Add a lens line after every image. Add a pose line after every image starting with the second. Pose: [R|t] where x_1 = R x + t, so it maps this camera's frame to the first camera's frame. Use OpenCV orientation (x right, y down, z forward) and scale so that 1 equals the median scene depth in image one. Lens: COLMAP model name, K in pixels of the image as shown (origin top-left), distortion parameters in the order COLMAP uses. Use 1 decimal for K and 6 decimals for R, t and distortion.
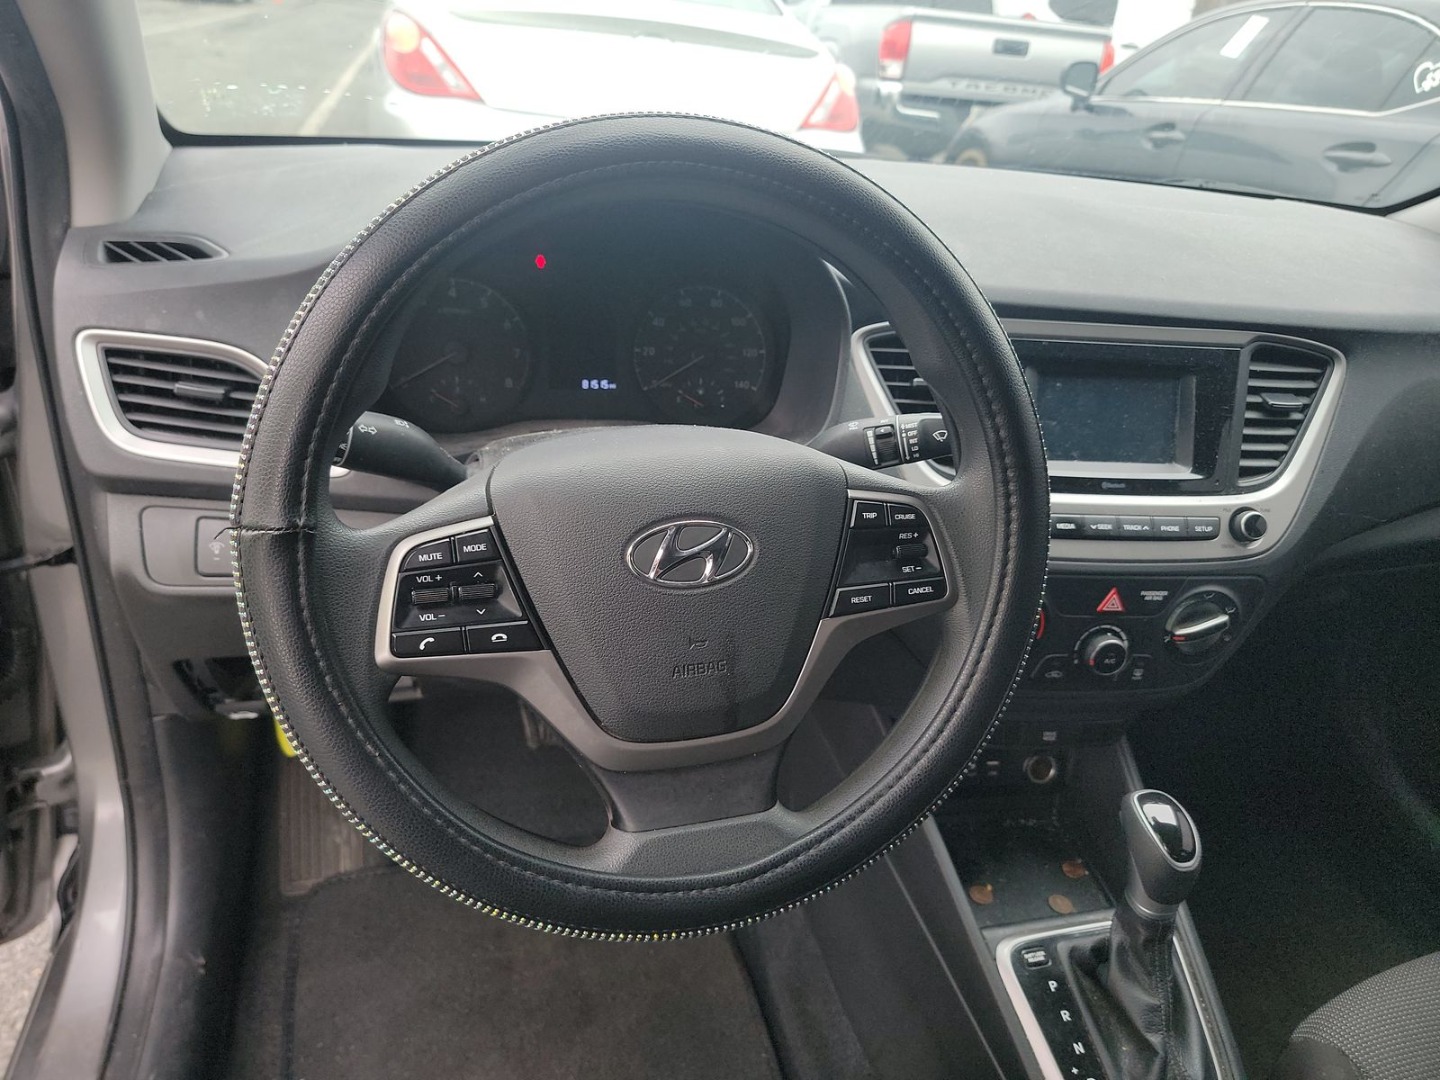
lens RADIAL K [[1003.2, 0, 720.0], [0, 1003.2, 540.0], [0, 0, 1]] dist [0.065977, -0.034413]
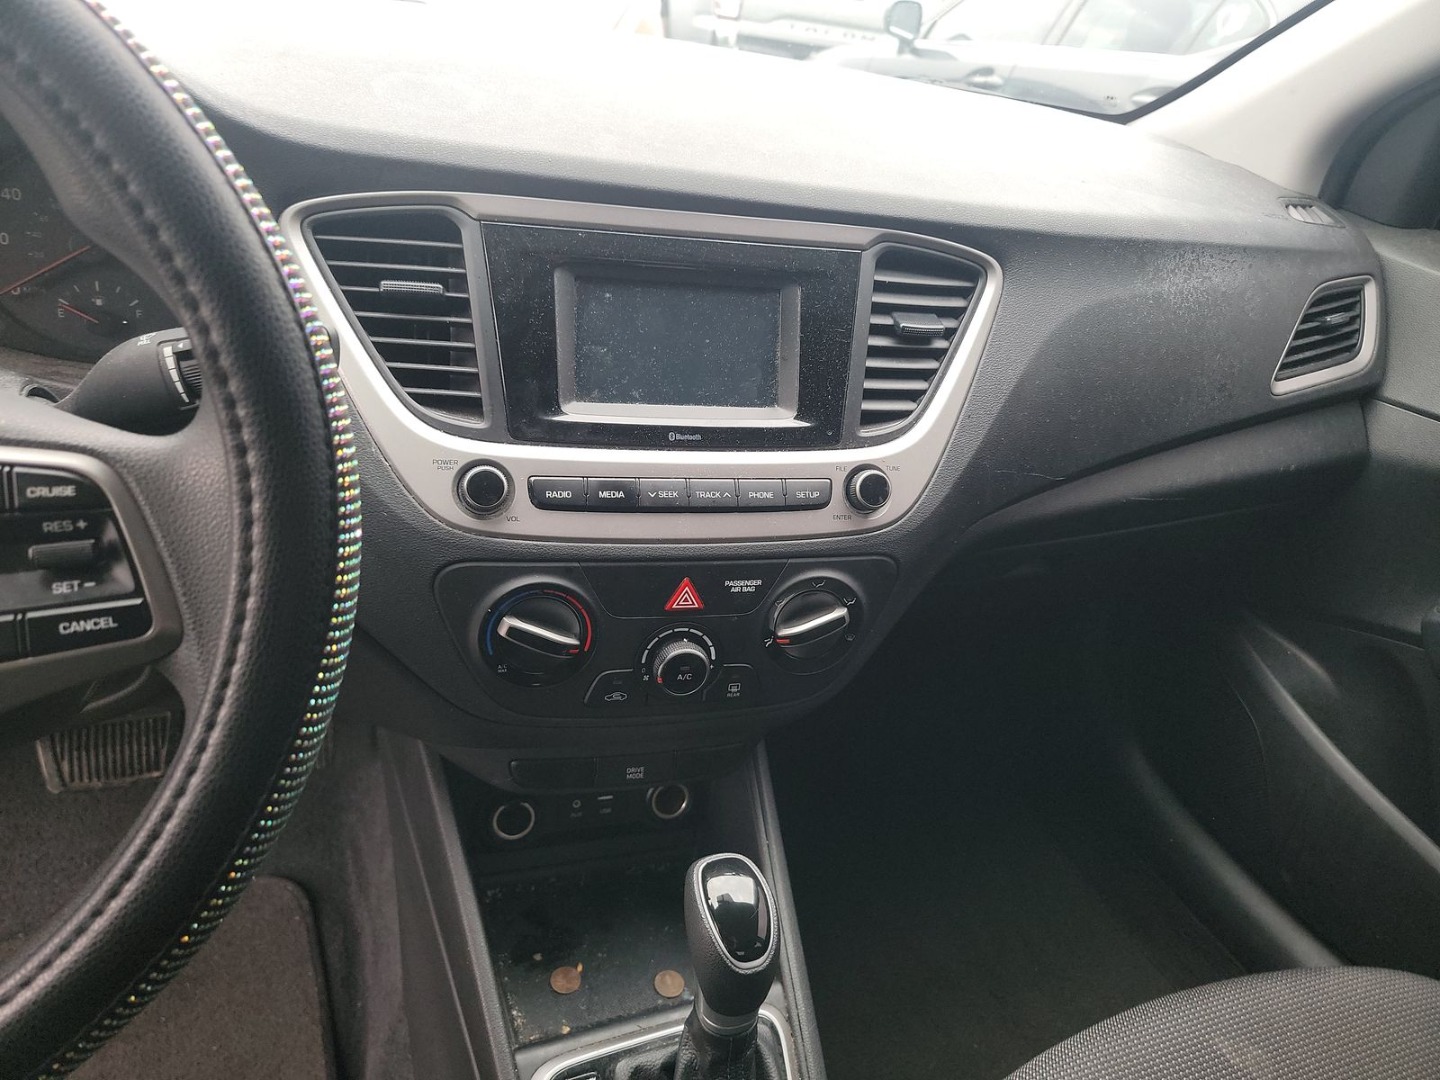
lens RADIAL K [[985.6, 0, 720.0], [0, 985.6, 540.0], [0, 0, 1]] dist [0.068521, -0.051932]
pose [[0.993920, -0.021993, 0.107887, 0.326891], [0.017552, 0.998966, 0.041943, -0.008973], [-0.108698, -0.039794, 0.993278, 0.283395]]
